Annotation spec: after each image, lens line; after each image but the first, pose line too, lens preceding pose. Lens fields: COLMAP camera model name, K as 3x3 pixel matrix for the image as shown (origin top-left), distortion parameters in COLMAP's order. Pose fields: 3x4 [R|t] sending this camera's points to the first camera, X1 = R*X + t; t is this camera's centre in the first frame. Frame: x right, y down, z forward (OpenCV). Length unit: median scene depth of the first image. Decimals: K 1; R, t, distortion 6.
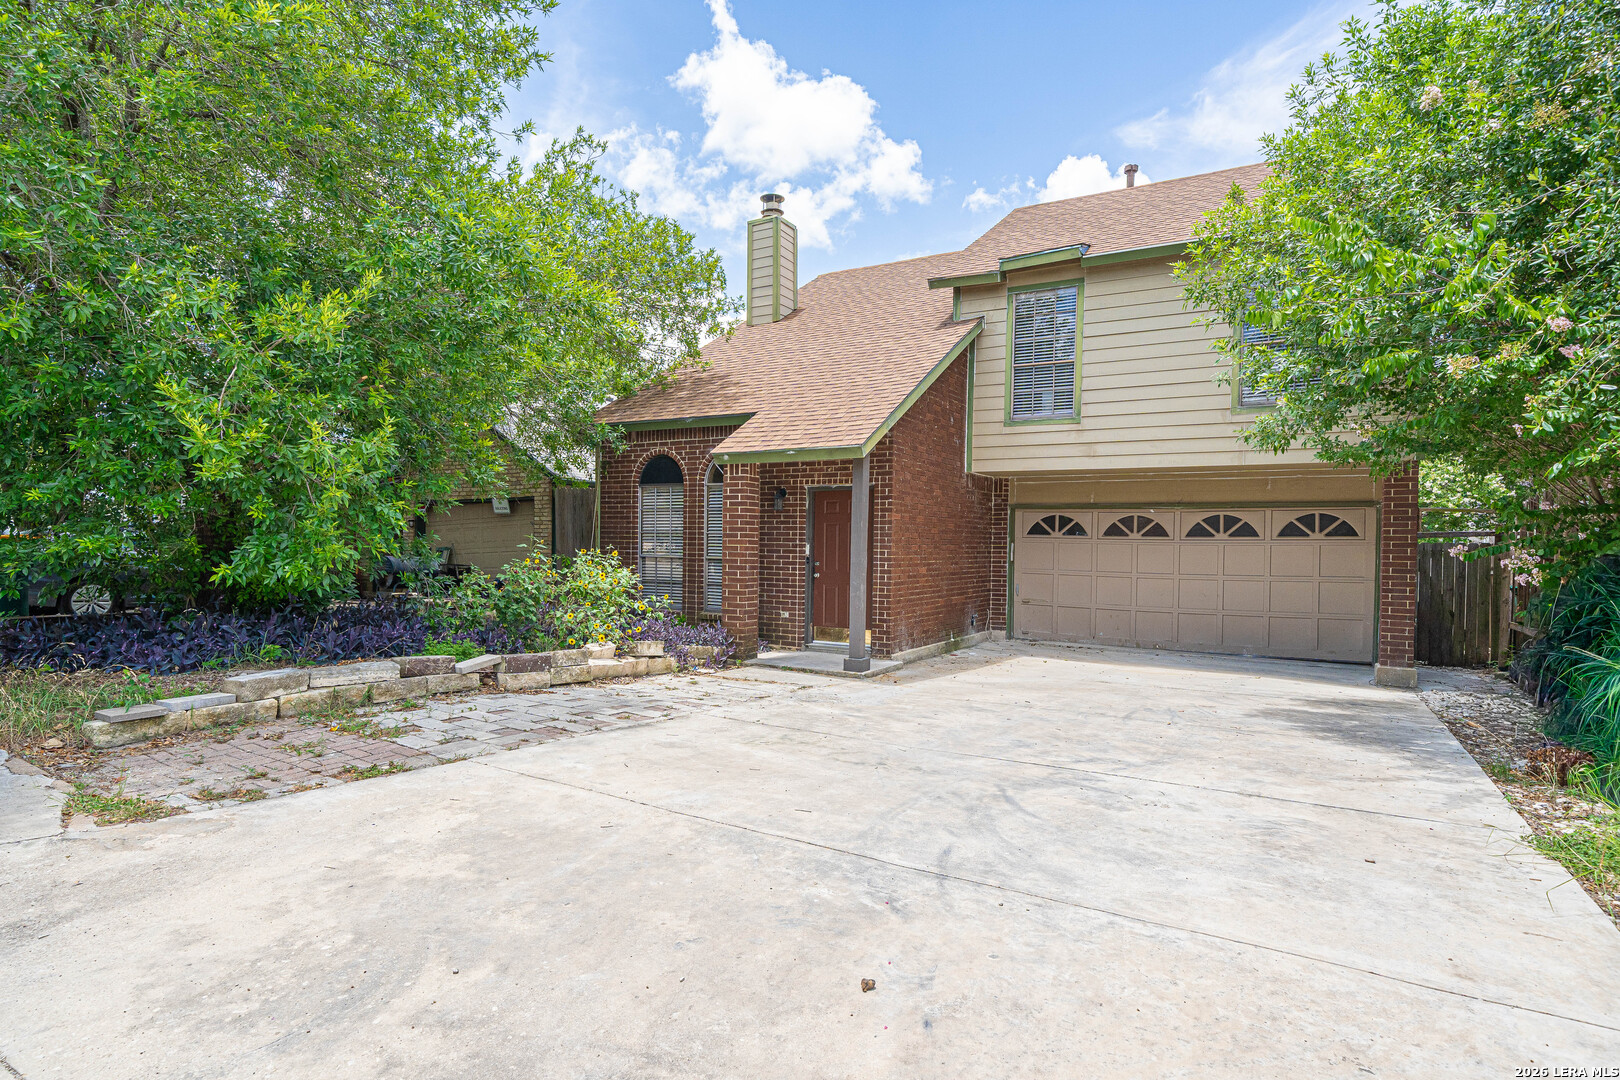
lens RADIAL K [[830.8, 0, 816.9], [0, 830.8, 549.1], [0, 0, 1]] dist [-0.000939, -0.000680]
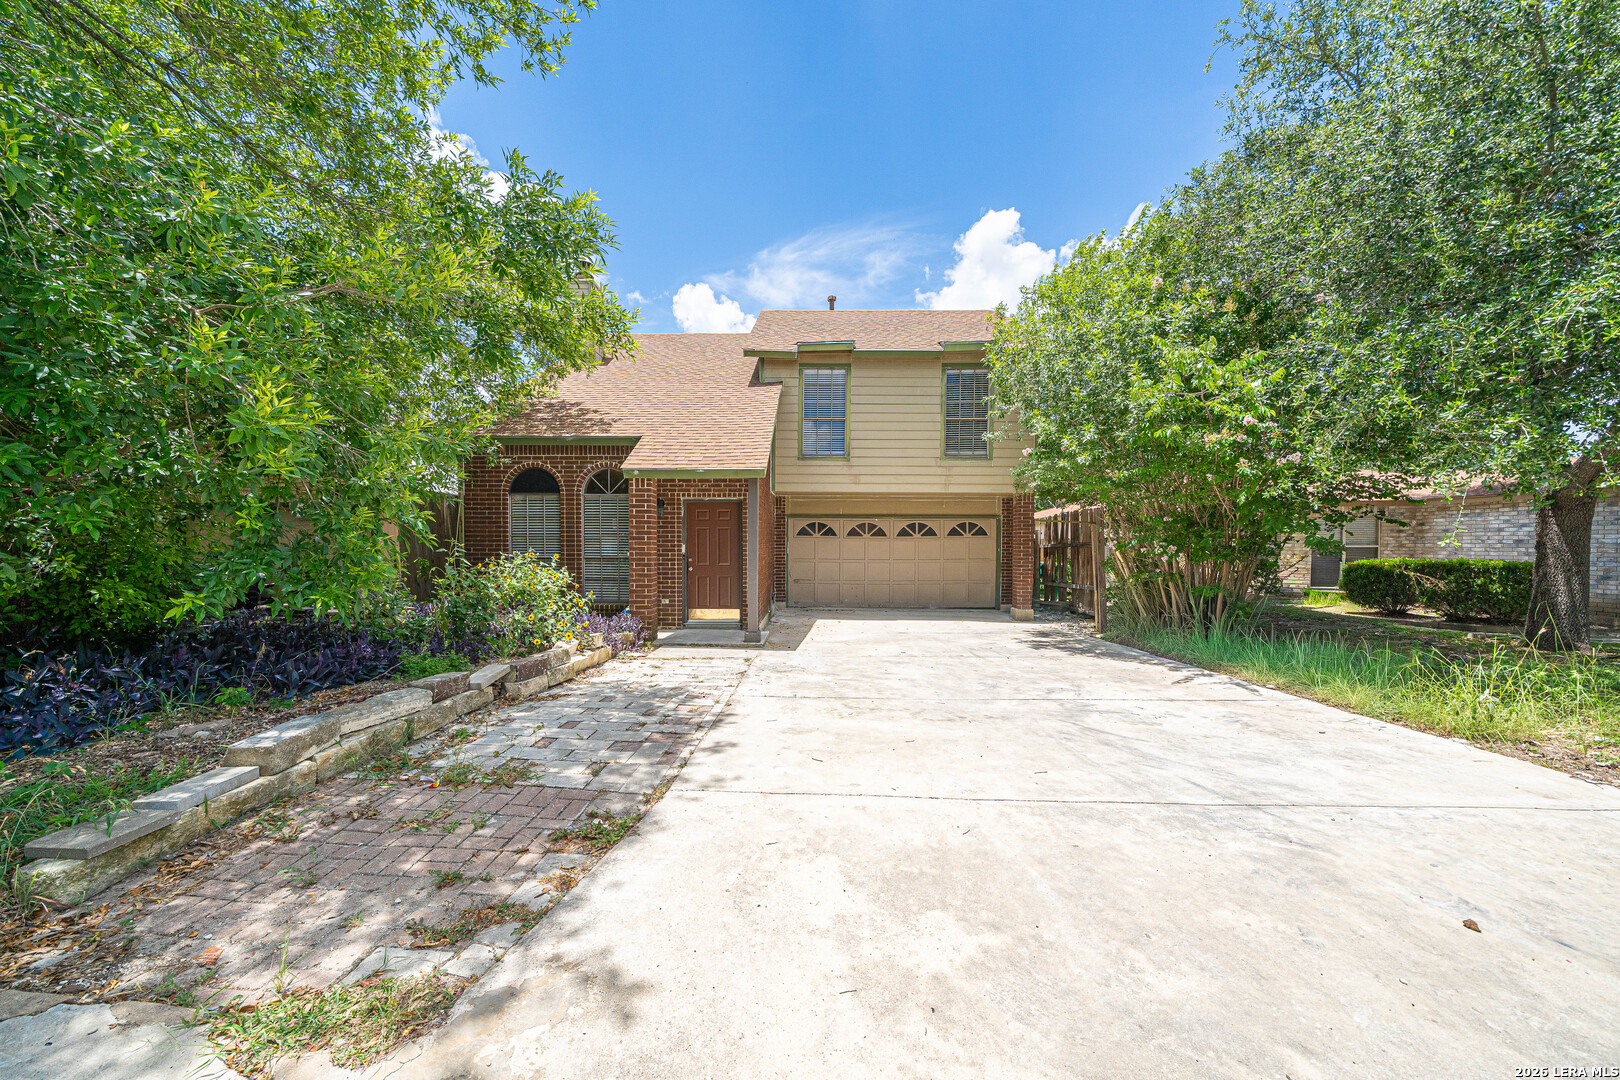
lens RADIAL K [[554.7, 0, 804.9], [0, 554.7, 548.8], [0, 0, 1]] dist [-0.006032, 0.000252]
pose [[0.876274, -0.018025, 0.481476, -0.262798], [0.013466, 0.999826, 0.012923, -0.007910], [-0.481625, -0.004840, 0.876364, 0.178473]]
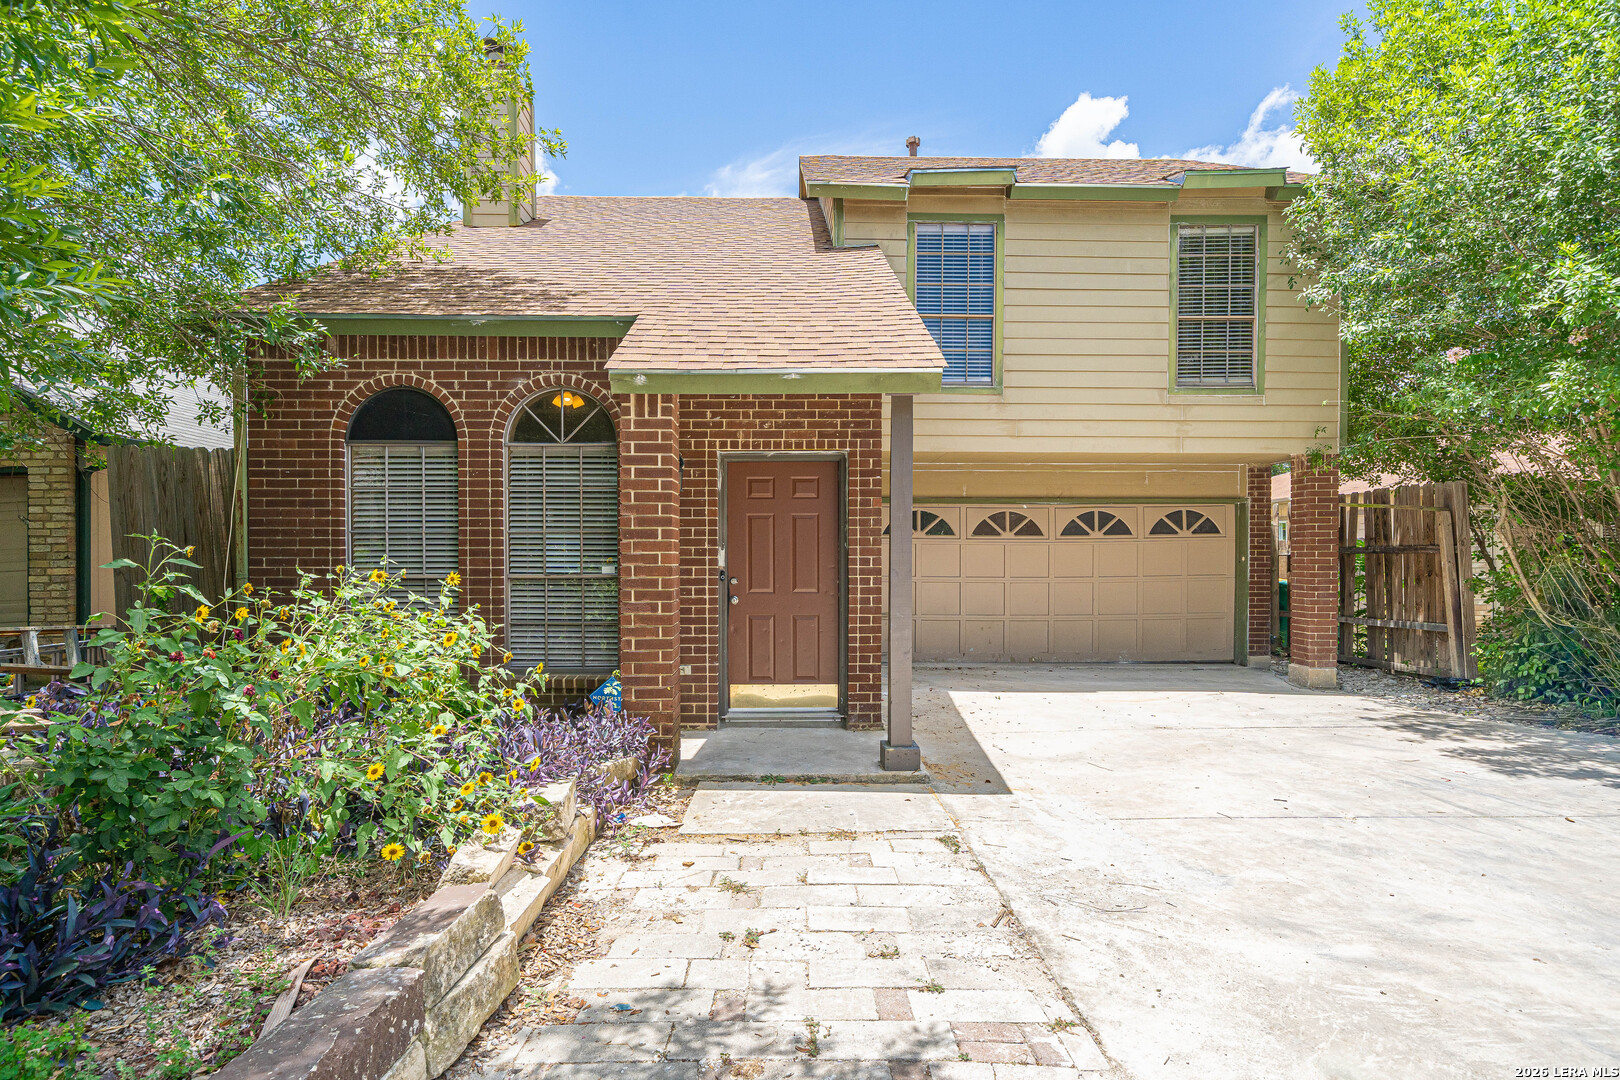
lens RADIAL K [[750.7, 0, 810.4], [0, 750.7, 547.5], [0, 0, 1]] dist [-0.001841, -0.000435]
pose [[0.859501, -0.012864, 0.510972, -0.239100], [0.016581, 0.999859, -0.002720, -0.004800], [-0.510865, 0.010810, 0.859593, 0.518847]]
